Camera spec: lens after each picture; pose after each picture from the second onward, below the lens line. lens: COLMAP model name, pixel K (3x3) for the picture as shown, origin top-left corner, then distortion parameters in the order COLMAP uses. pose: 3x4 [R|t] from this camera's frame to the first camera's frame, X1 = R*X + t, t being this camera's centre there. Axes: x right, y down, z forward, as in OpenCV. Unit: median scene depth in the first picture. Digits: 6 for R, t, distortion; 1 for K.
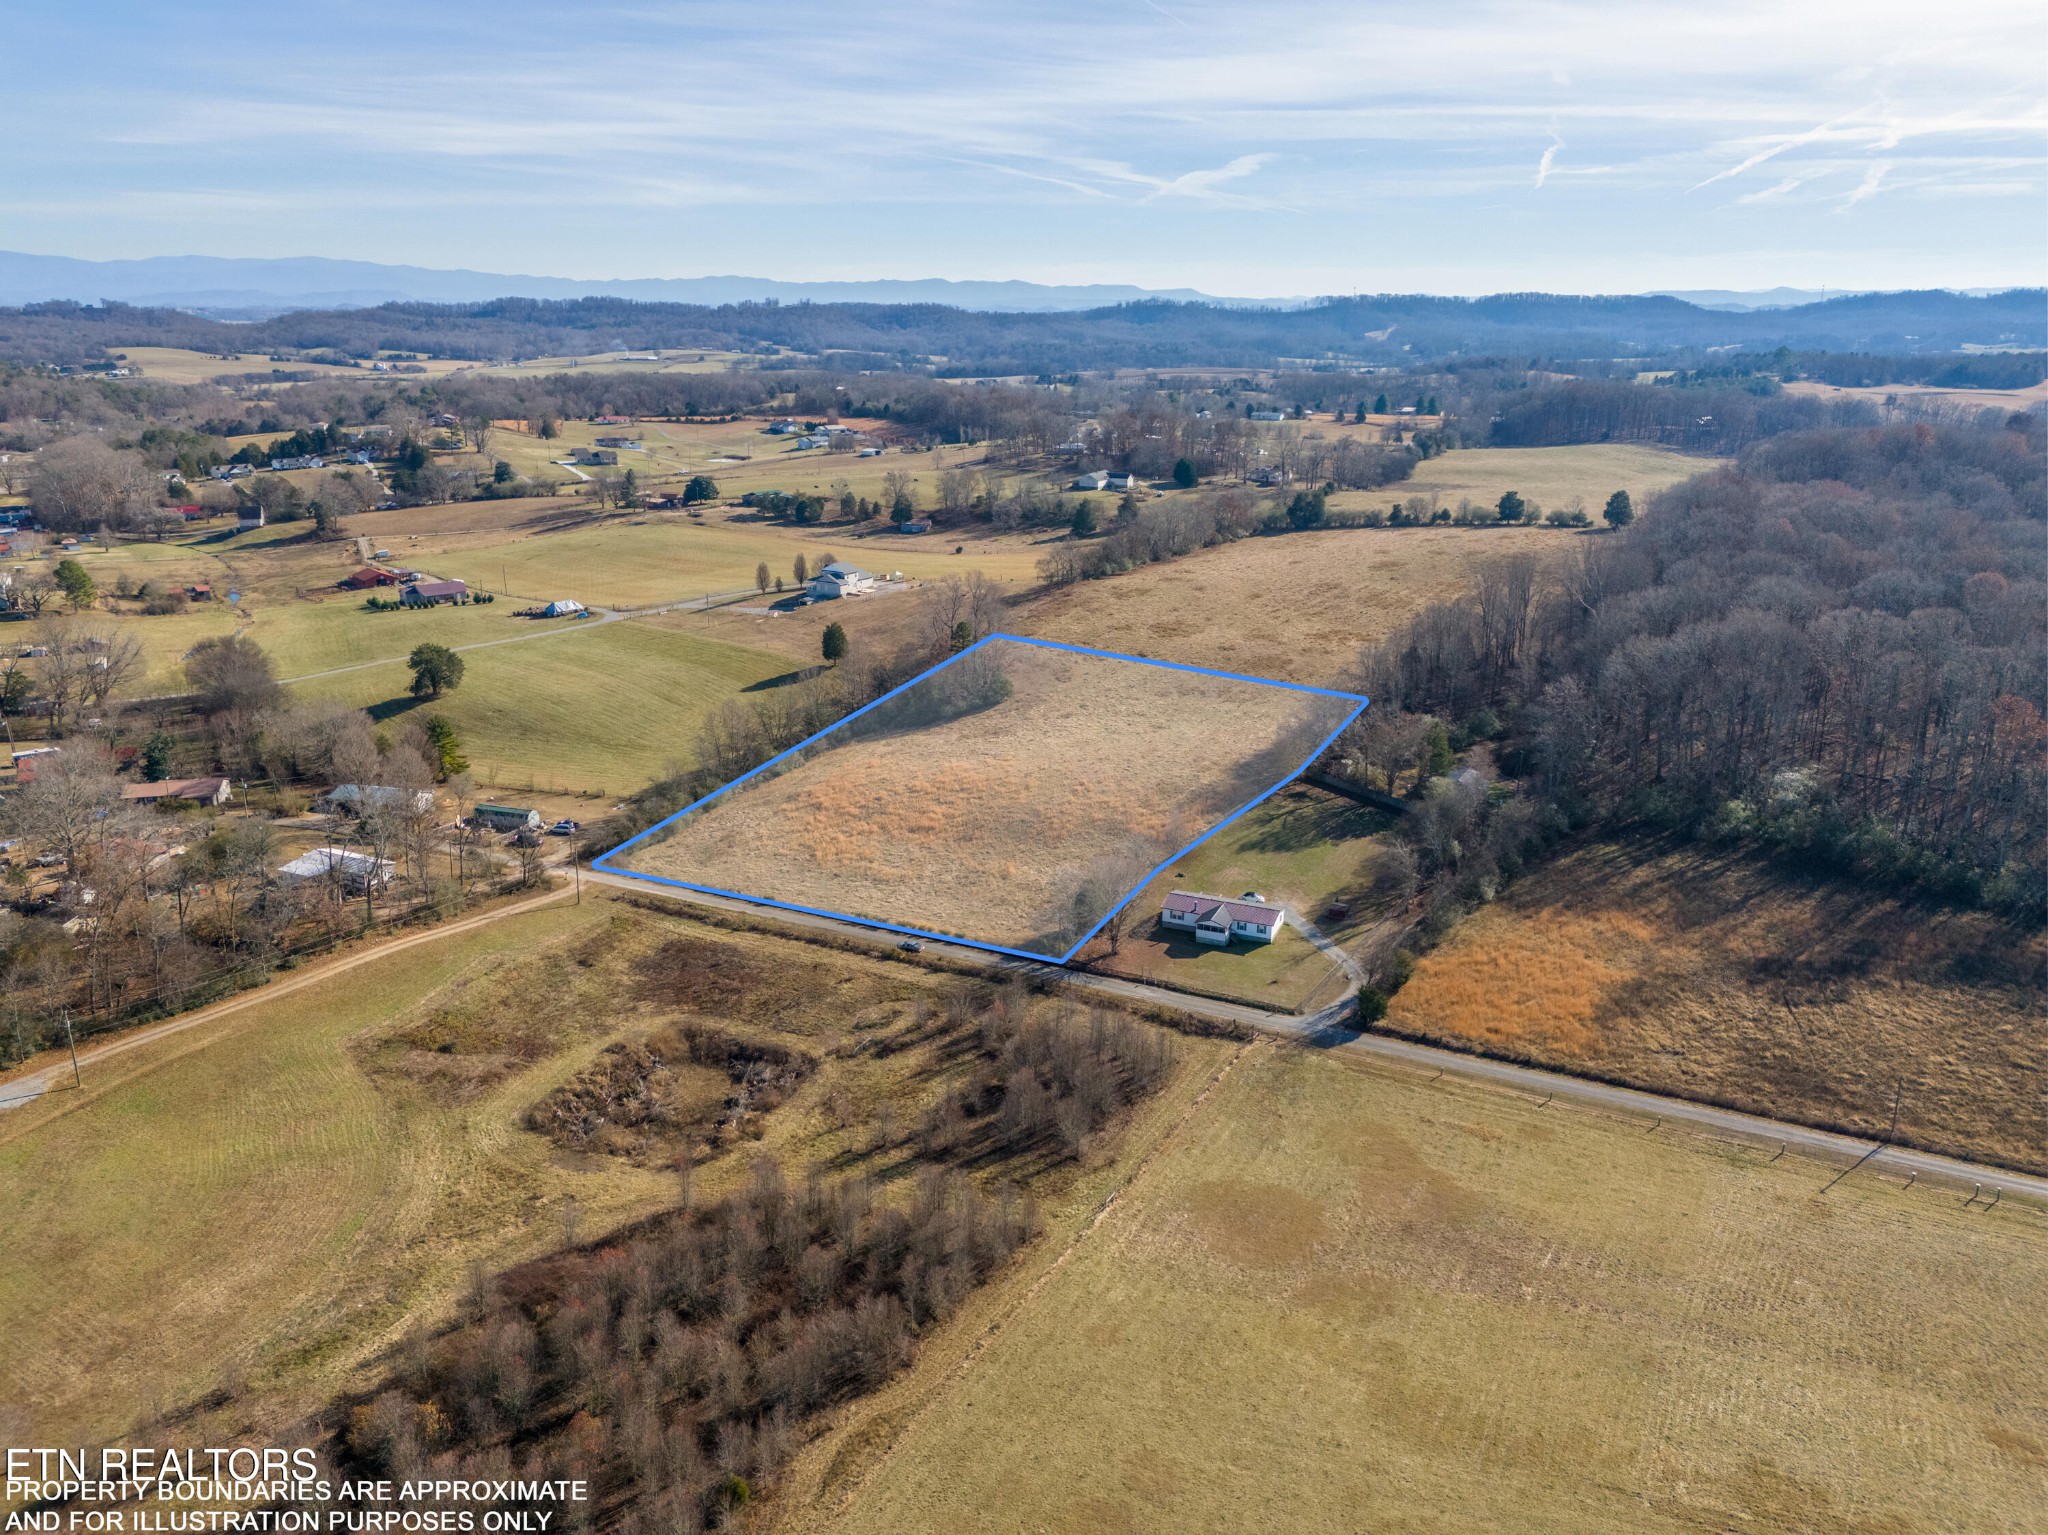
lens RADIAL K [[1492.1, 0, 1019.5], [0, 1492.1, 774.5], [0, 0, 1]] dist [0.053139, -0.040687]
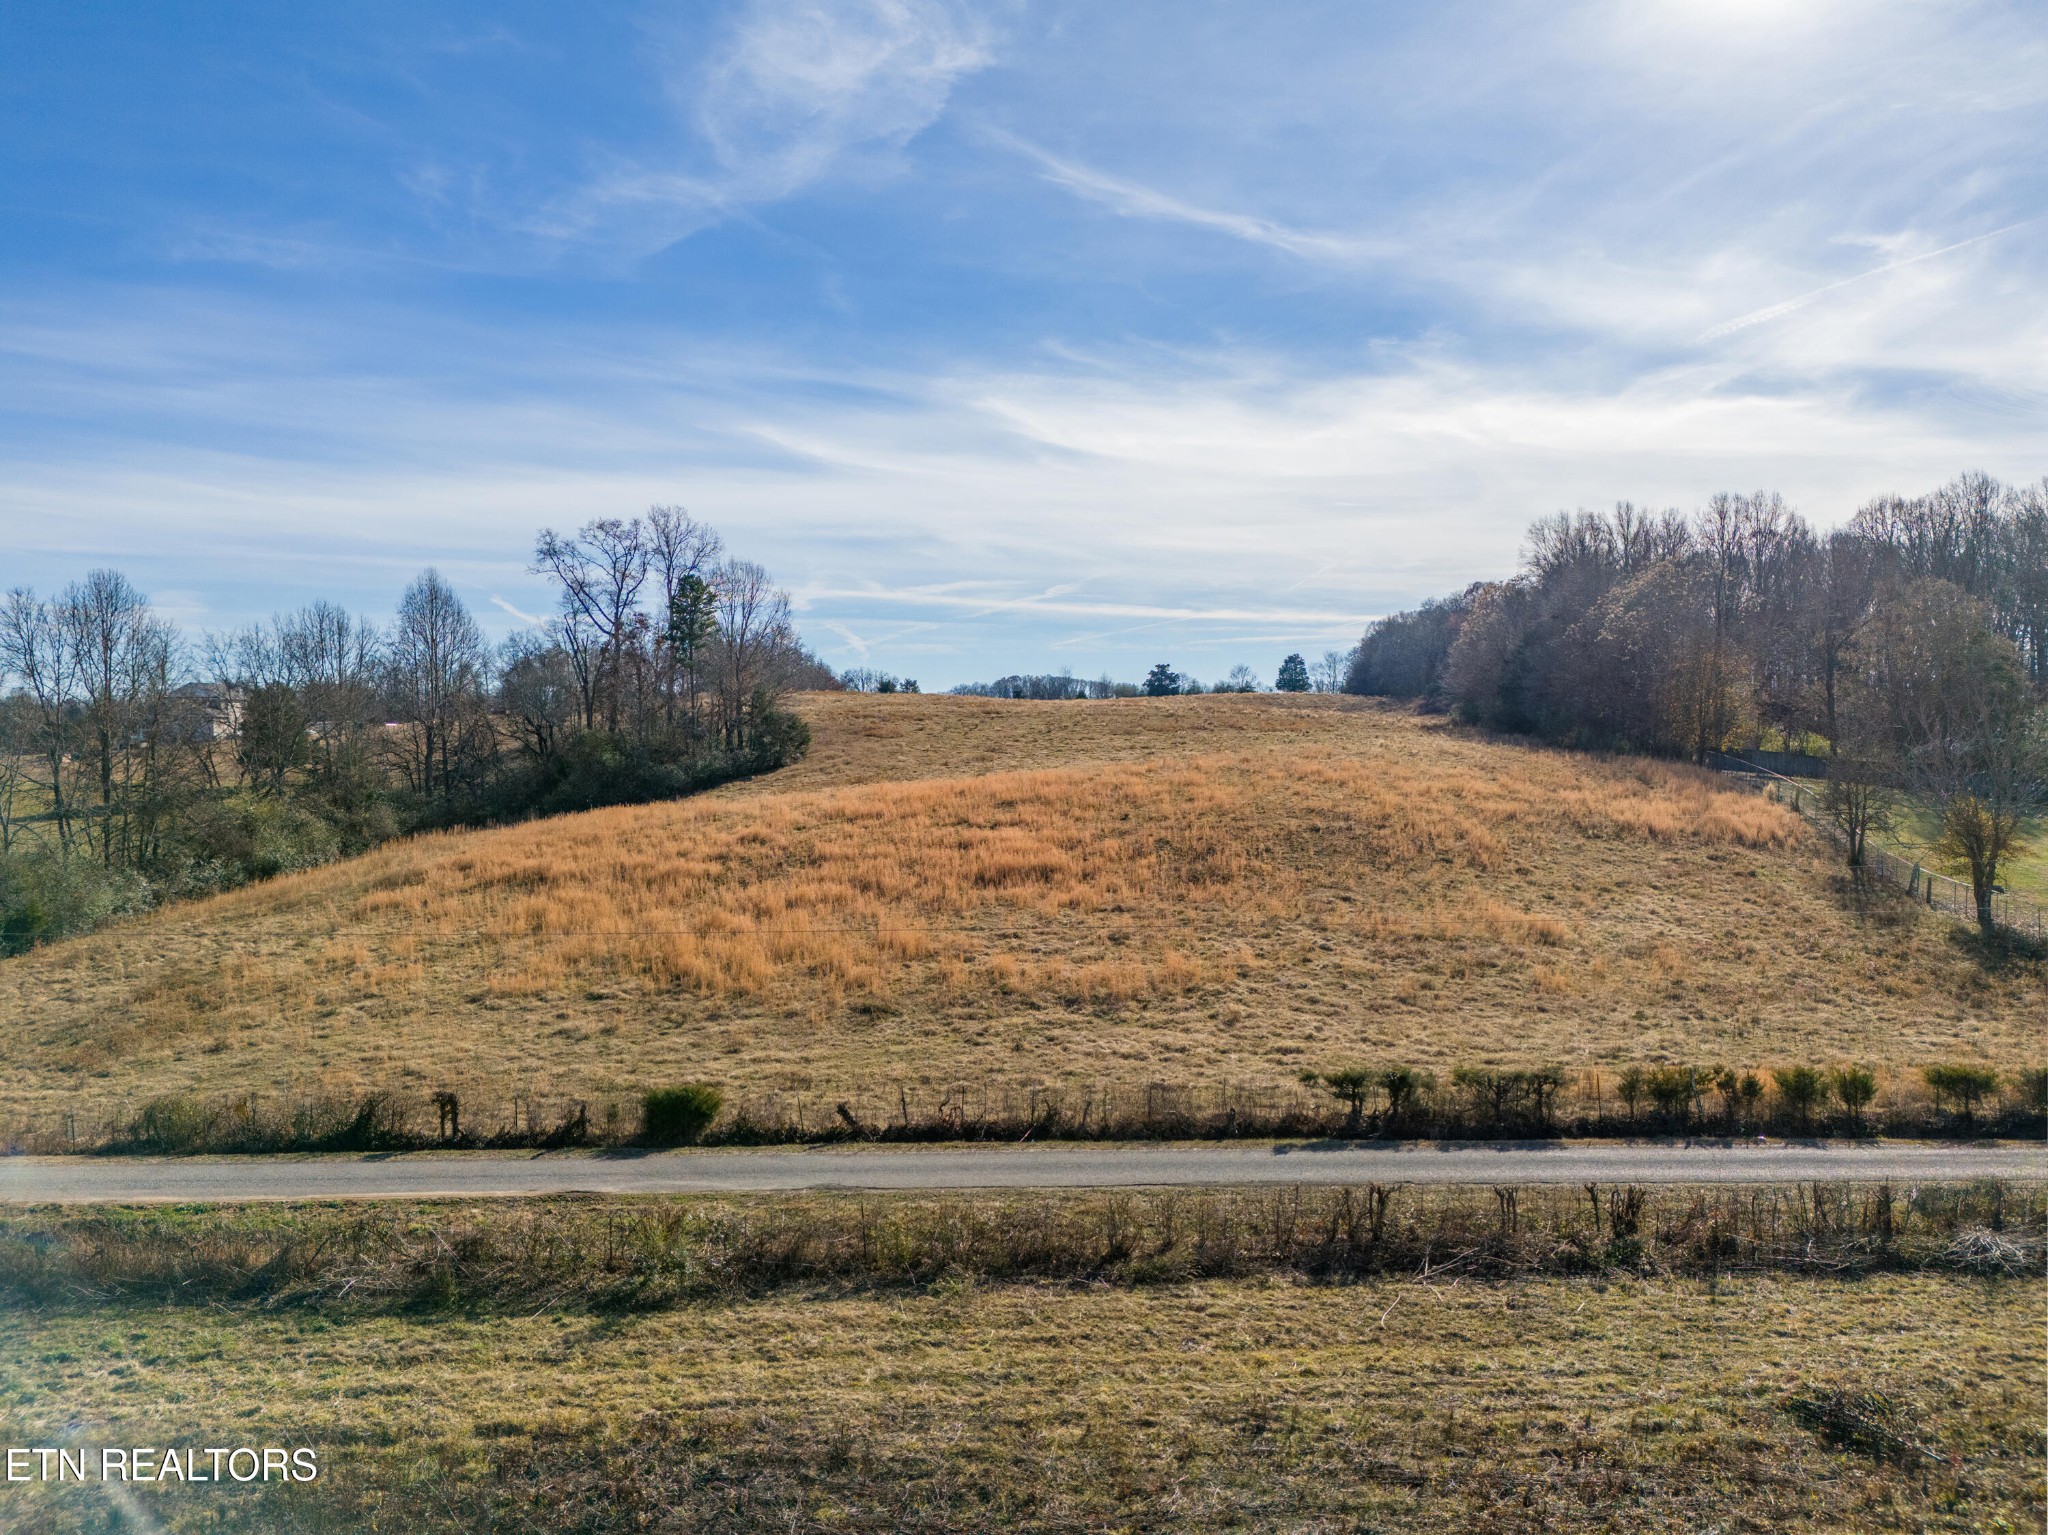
lens RADIAL K [[1492.1, 0, 1021.5], [0, 1492.1, 779.7], [0, 0, 1]] dist [0.053139, -0.040687]
pose [[0.888740, -0.018943, 0.458021, -0.091342], [0.141551, 0.961660, -0.234890, 0.040725], [-0.436011, 0.273590, 0.857347, 0.369105]]
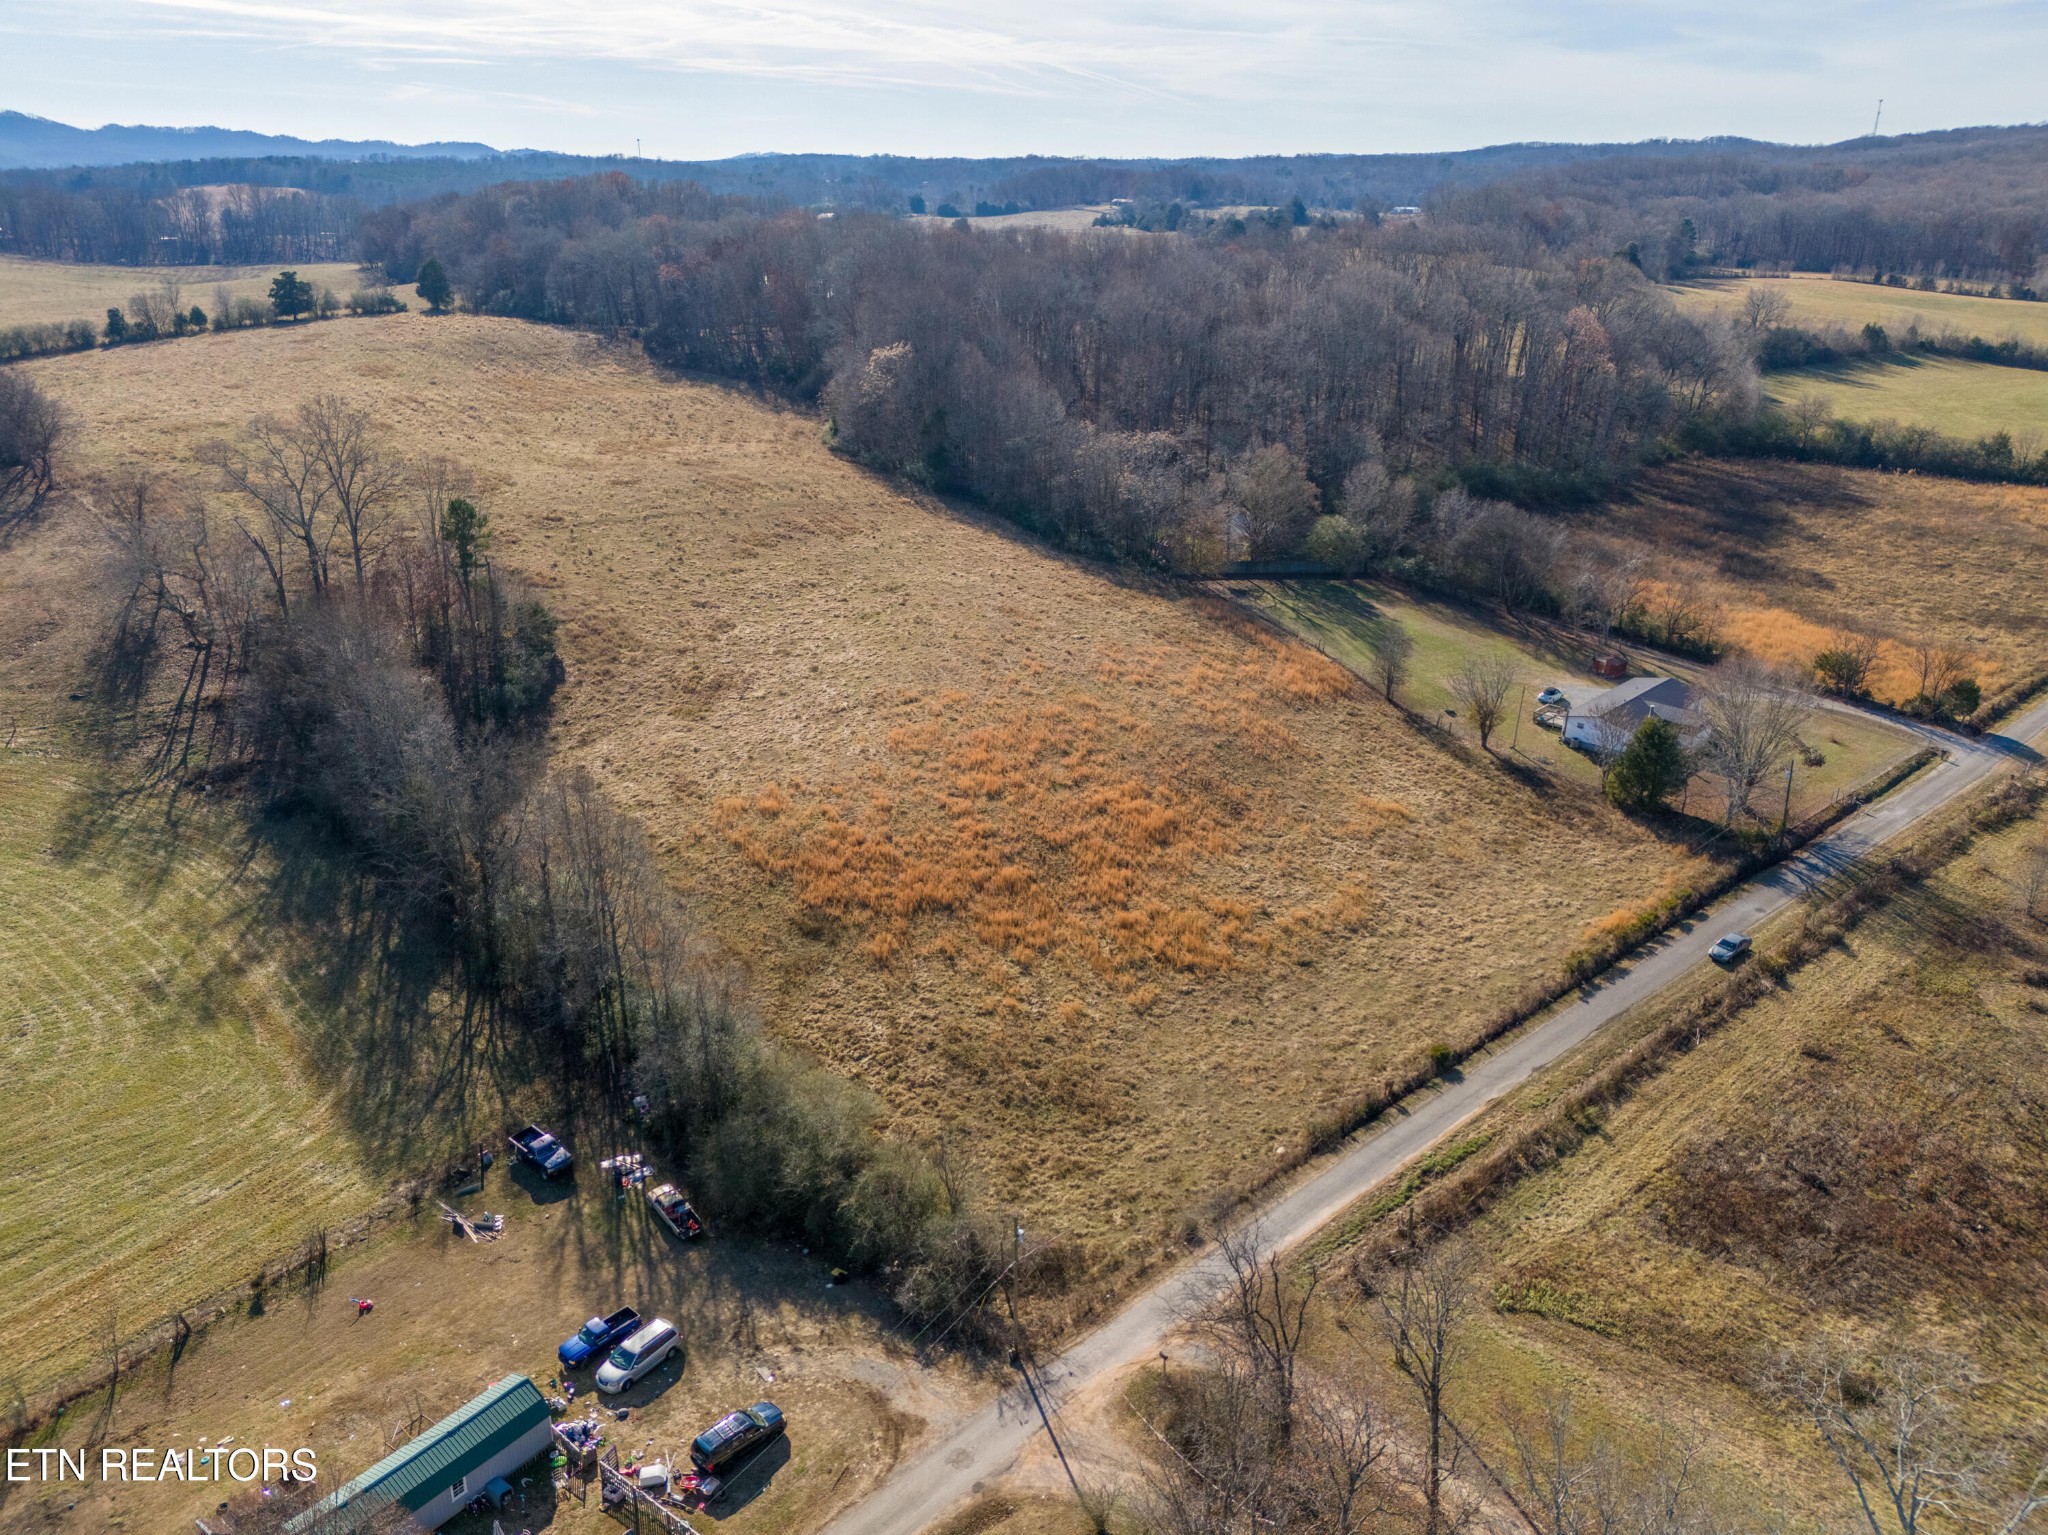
lens RADIAL K [[1492.1, 0, 1012.9], [0, 1492.1, 765.4], [0, 0, 1]] dist [0.053139, -0.040687]
pose [[0.360246, -0.348405, 0.865354, -0.244331], [0.272855, 0.926423, 0.259403, -0.060980], [-0.892061, 0.142667, 0.428804, 0.402042]]
